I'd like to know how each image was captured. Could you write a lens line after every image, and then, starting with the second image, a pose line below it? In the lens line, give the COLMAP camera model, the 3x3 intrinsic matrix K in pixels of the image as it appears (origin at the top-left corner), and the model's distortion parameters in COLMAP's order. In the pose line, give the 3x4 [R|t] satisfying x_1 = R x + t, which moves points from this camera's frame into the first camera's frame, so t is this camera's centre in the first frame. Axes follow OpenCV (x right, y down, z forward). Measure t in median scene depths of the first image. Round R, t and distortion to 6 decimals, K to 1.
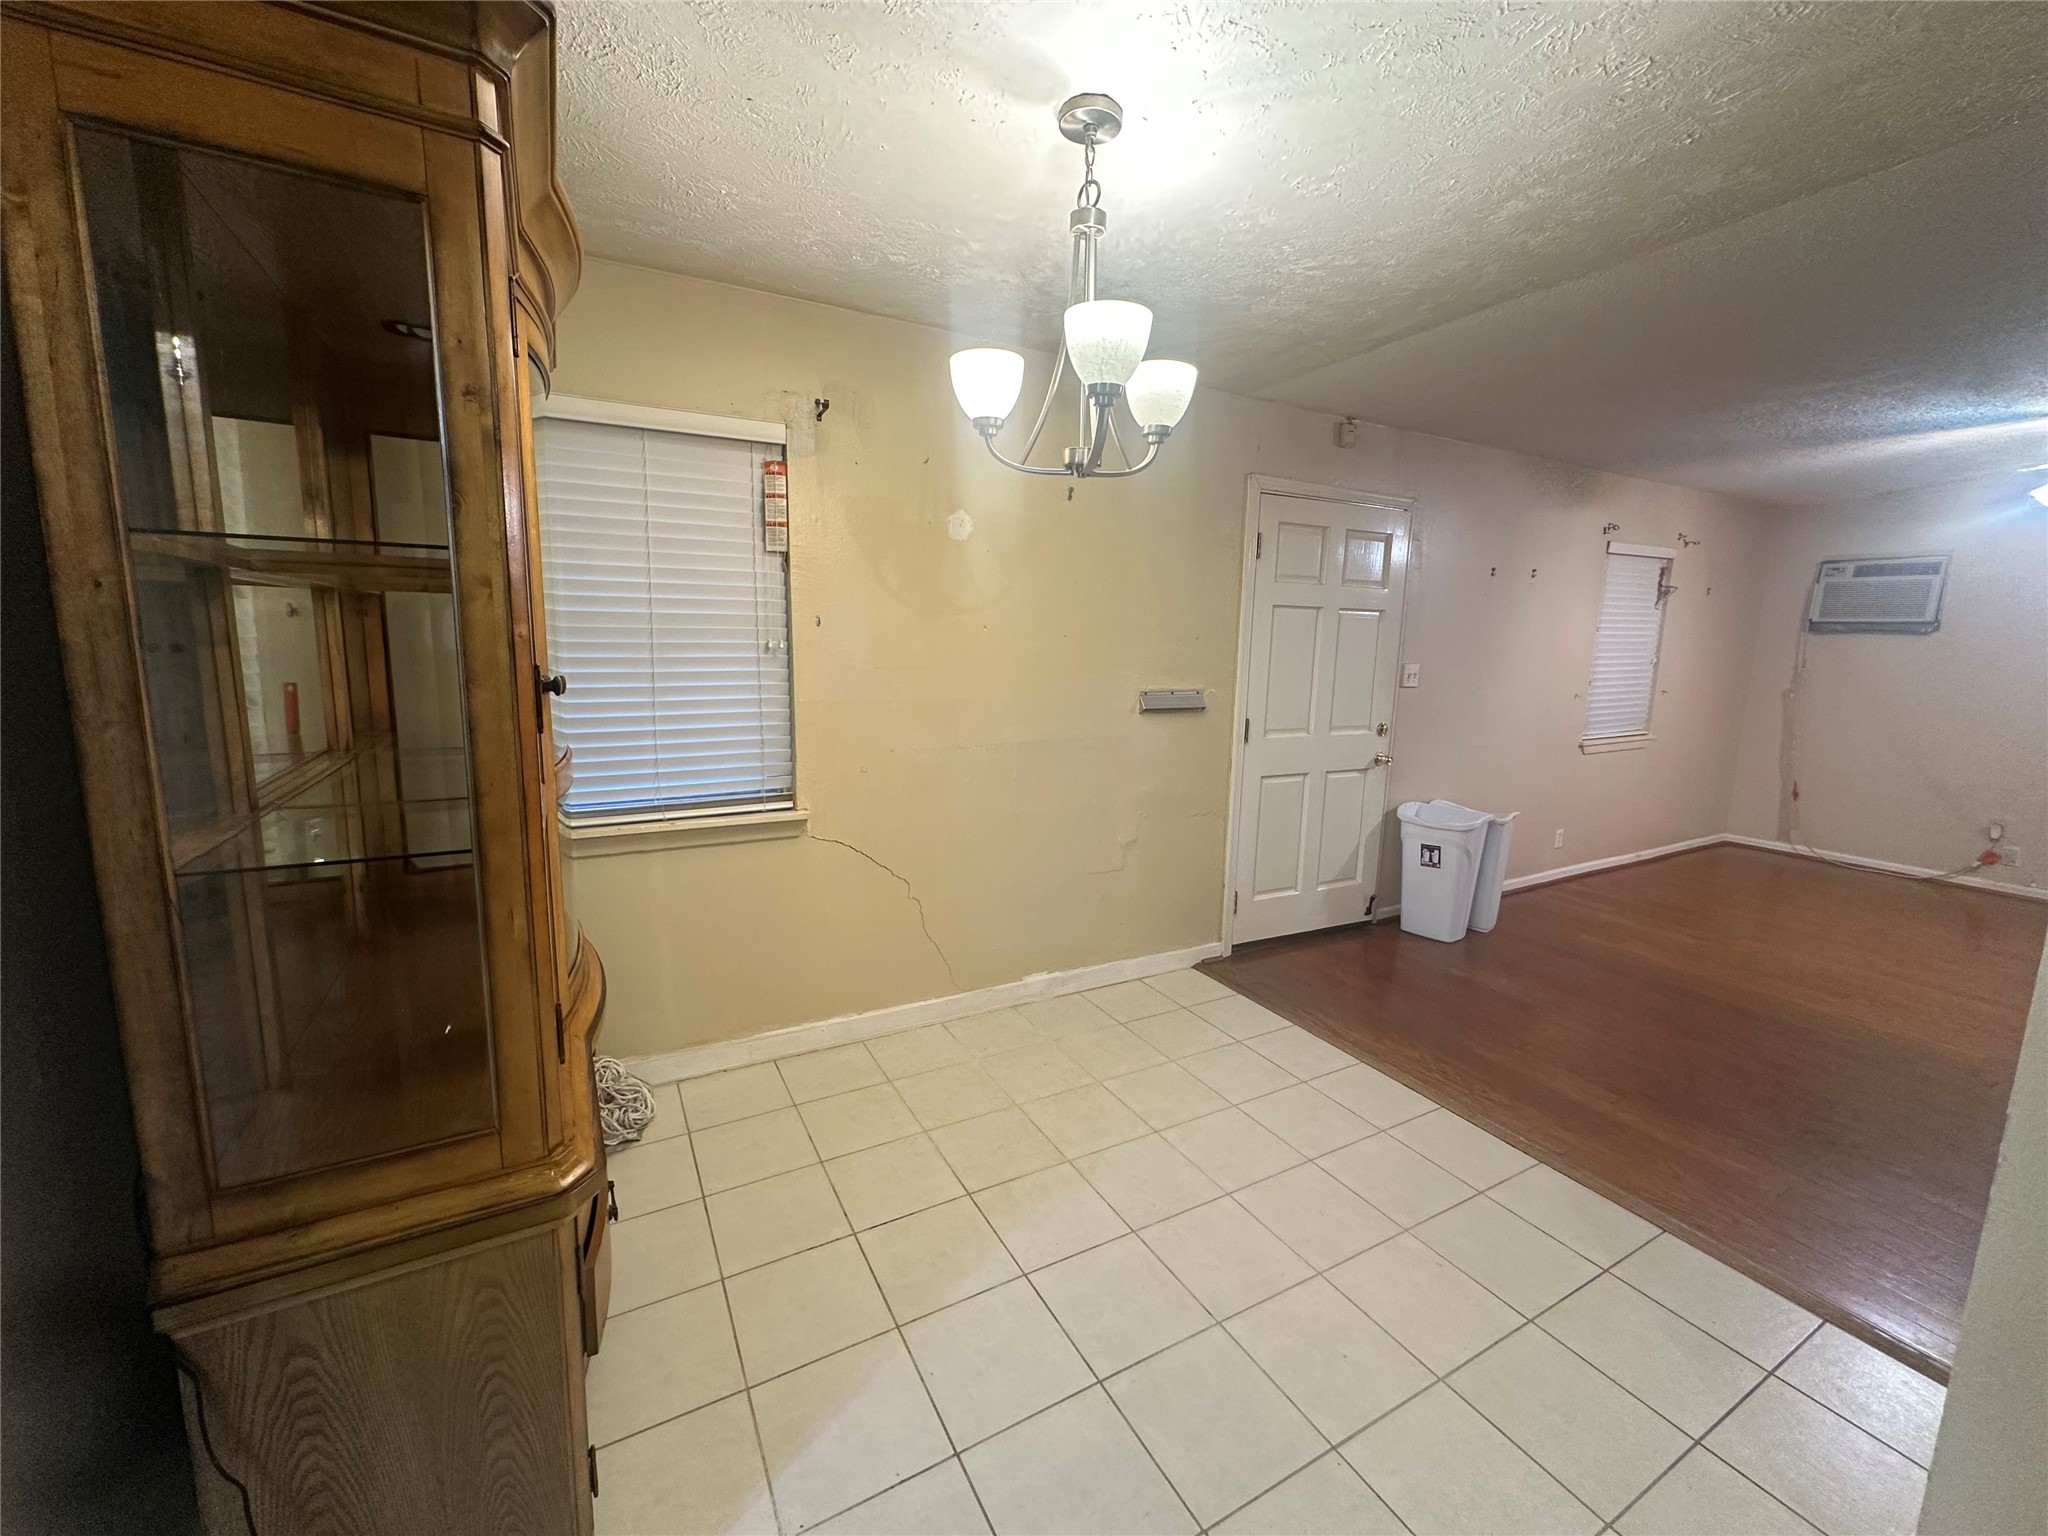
lens RADIAL K [[816.6, 0, 1023.0], [0, 816.6, 767.3], [0, 0, 1]] dist [-0.003888, 0.000171]
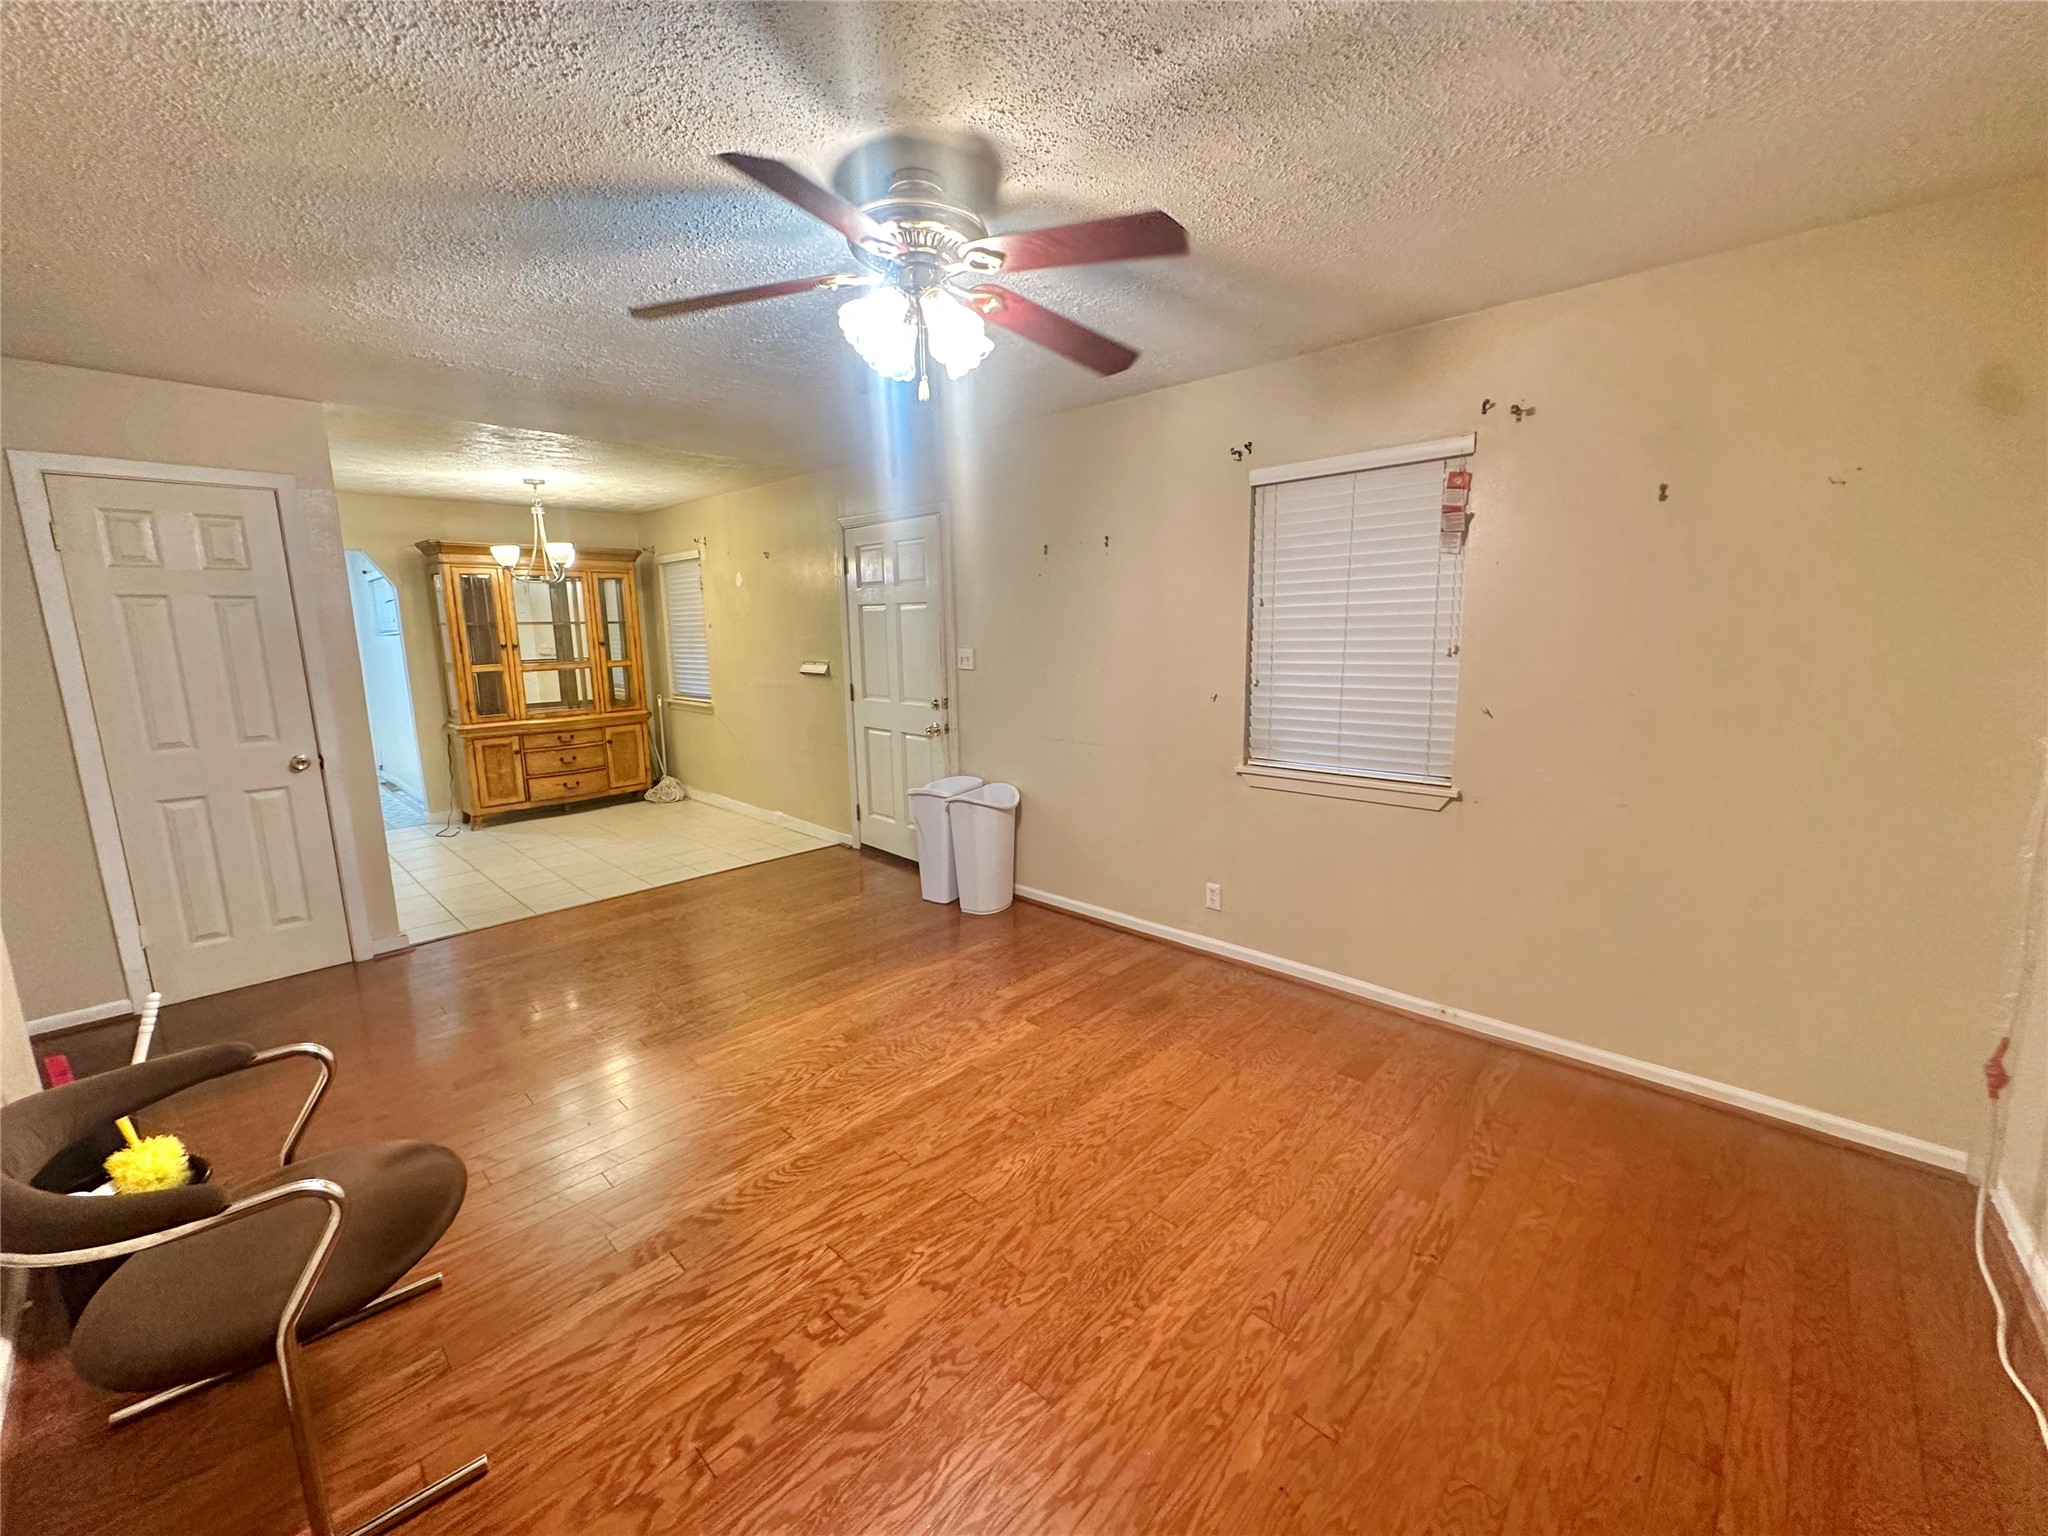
lens RADIAL K [[815.2, 0, 1023.9], [0, 815.2, 766.7], [0, 0, 1]] dist [-0.006739, 0.002155]
pose [[0.309192, 0.143289, -0.940143, 2.322083], [-0.133769, 0.985308, 0.106179, -0.144610], [0.941545, 0.092932, 0.323817, 1.103418]]
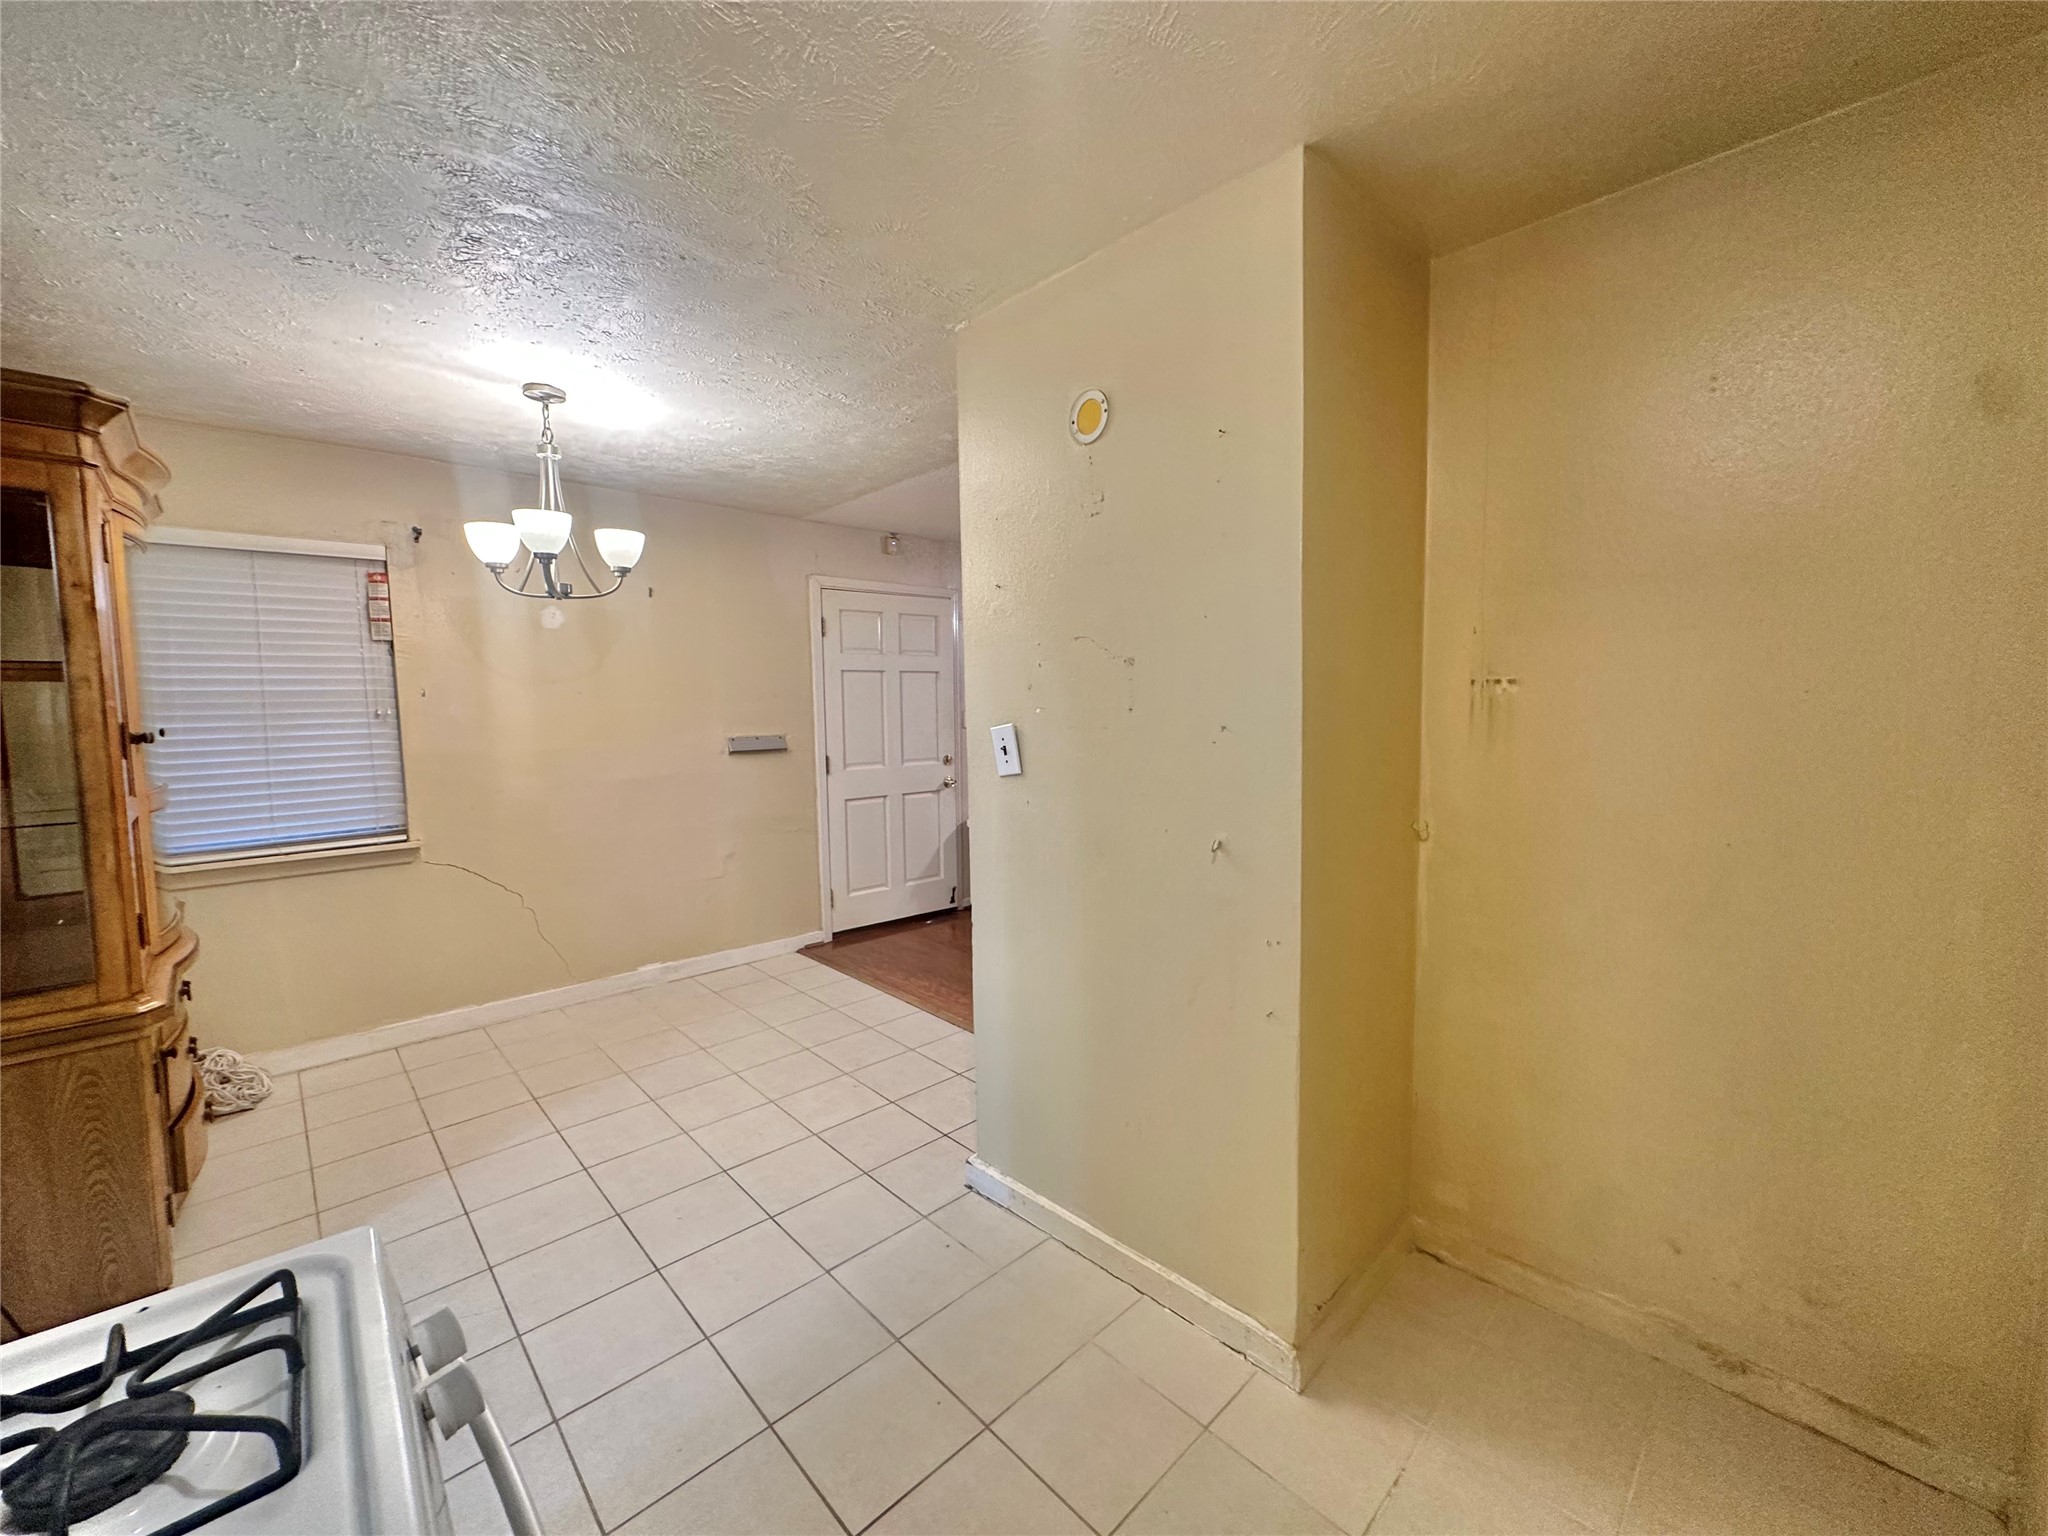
lens RADIAL K [[815.2, 0, 1023.9], [0, 815.2, 766.7], [0, 0, 1]] dist [-0.006739, 0.002155]
pose [[0.965341, -0.052496, 0.255660, 0.323283], [0.070979, 0.995448, -0.063605, 0.084857], [-0.251157, 0.079546, 0.964672, -0.458697]]
